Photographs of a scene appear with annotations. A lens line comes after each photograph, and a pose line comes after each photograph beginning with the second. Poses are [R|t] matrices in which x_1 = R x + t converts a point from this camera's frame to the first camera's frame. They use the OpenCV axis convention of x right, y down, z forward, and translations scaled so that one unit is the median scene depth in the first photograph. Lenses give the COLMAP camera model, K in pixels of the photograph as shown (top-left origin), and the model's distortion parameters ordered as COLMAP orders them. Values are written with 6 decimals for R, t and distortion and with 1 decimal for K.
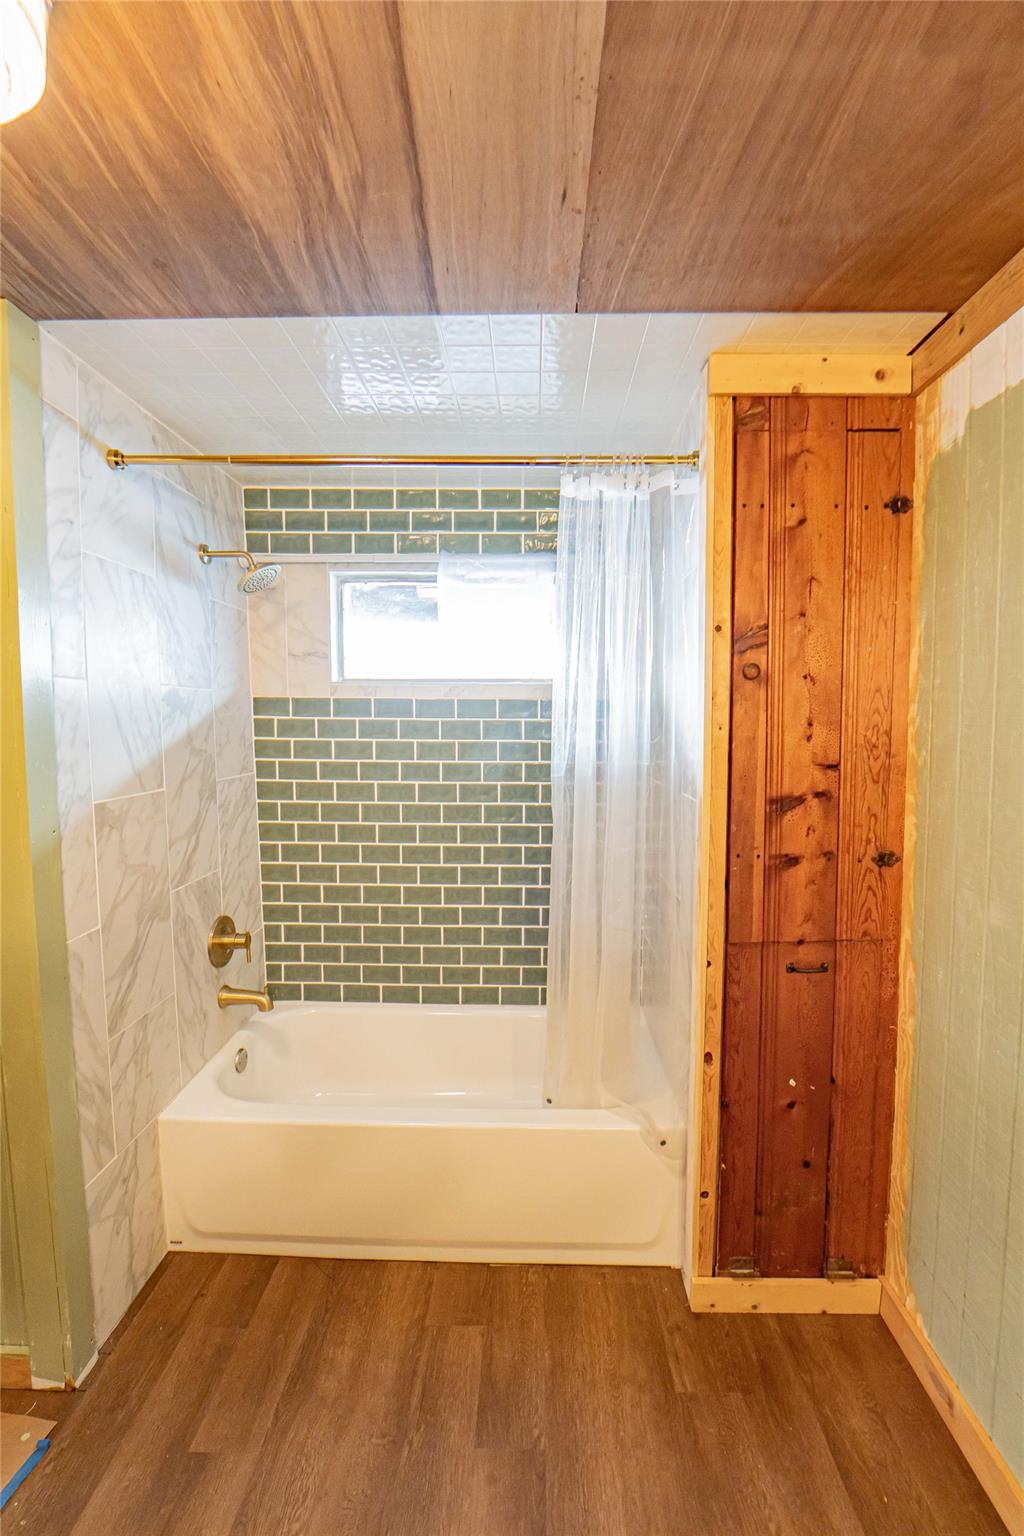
lens RADIAL K [[638.9, 0, 523.0], [0, 638.9, 766.7], [0, 0, 1]] dist [-0.023062, -0.000342]
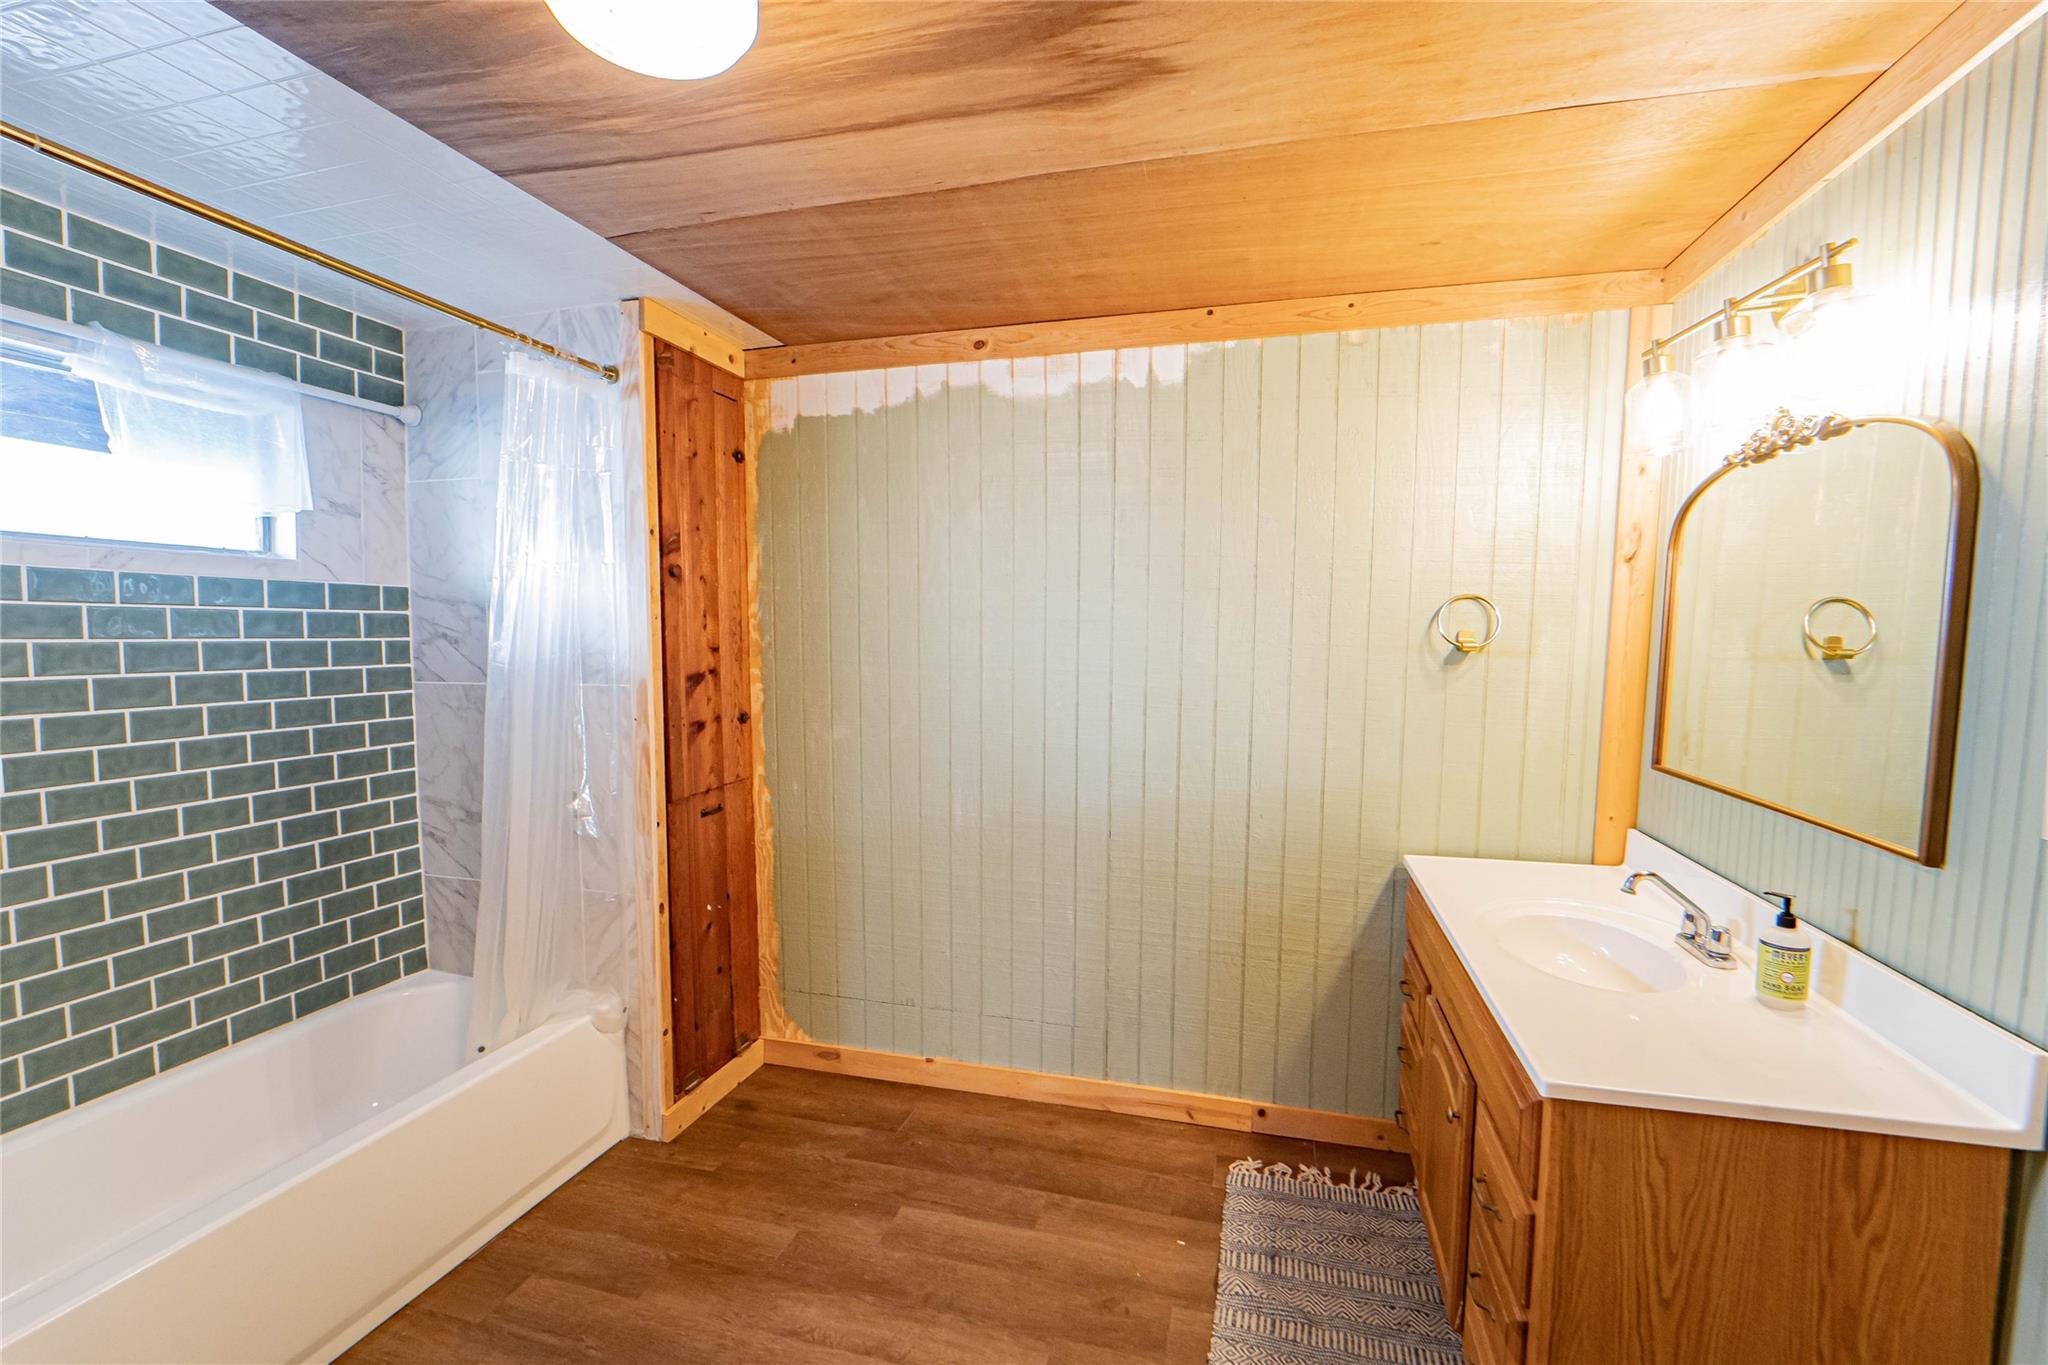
lens RADIAL K [[851.9, 0, 1031.8], [0, 851.9, 702.9], [0, 0, 1]] dist [-0.023062, -0.000342]
pose [[0.243337, -0.077587, 0.966834, -0.848216], [0.068735, 0.995669, 0.062601, 0.036209], [-0.967503, 0.051222, 0.247616, -0.032909]]
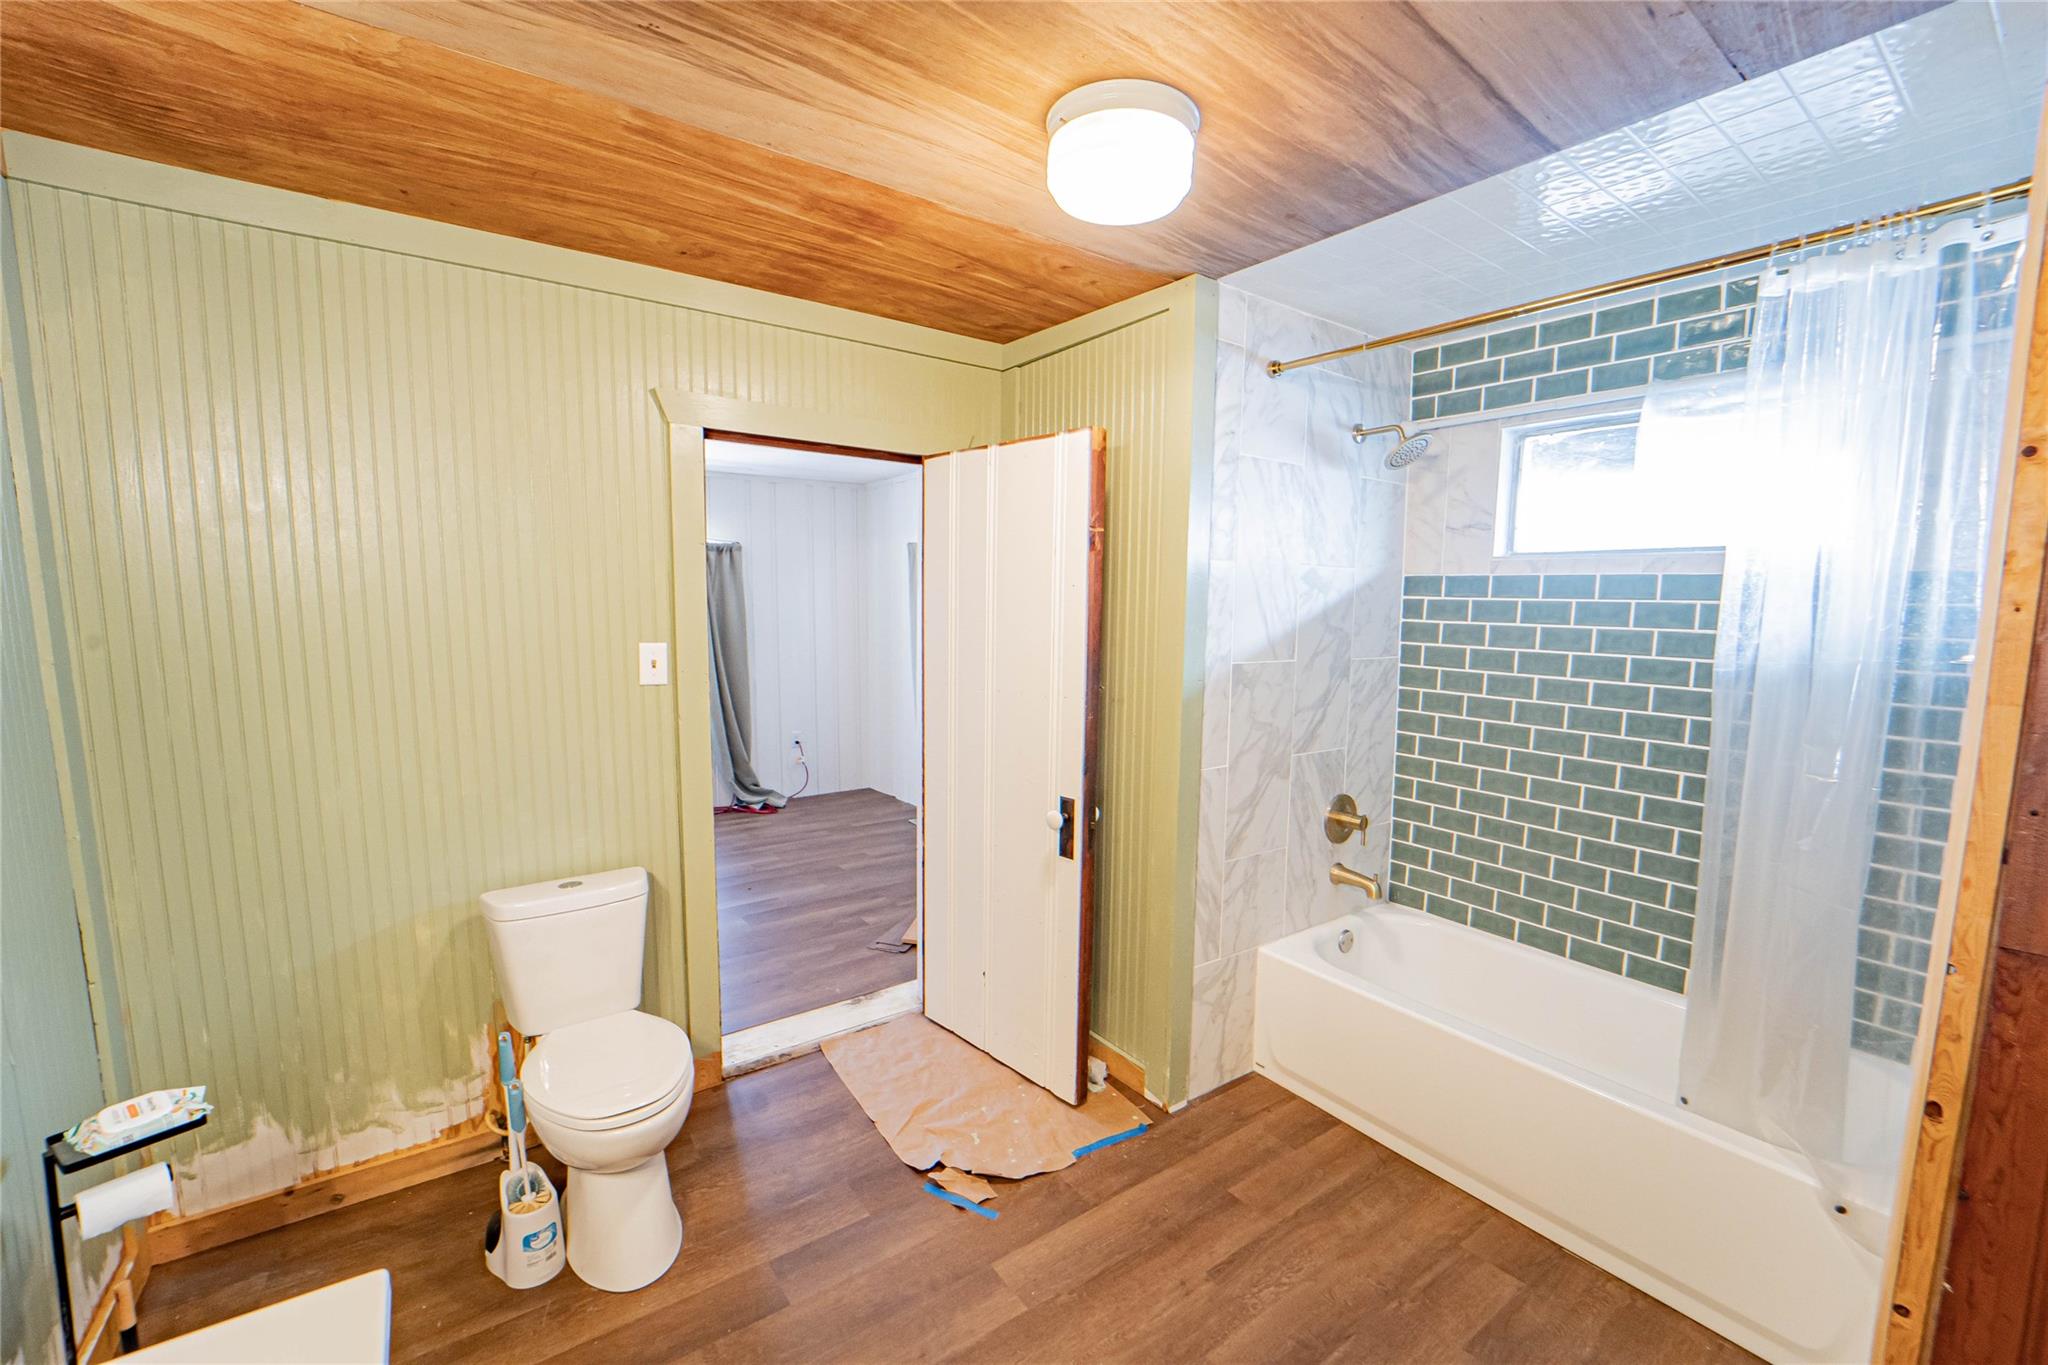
lens RADIAL K [[833.0, 0, 1033.9], [0, 833.0, 702.1], [0, 0, 1]] dist [-0.021859, -0.000244]
pose [[0.602114, 0.099063, -0.792240, 0.300271], [-0.073670, 0.994933, 0.068418, 0.041270], [0.795004, 0.017169, 0.606361, -0.223002]]
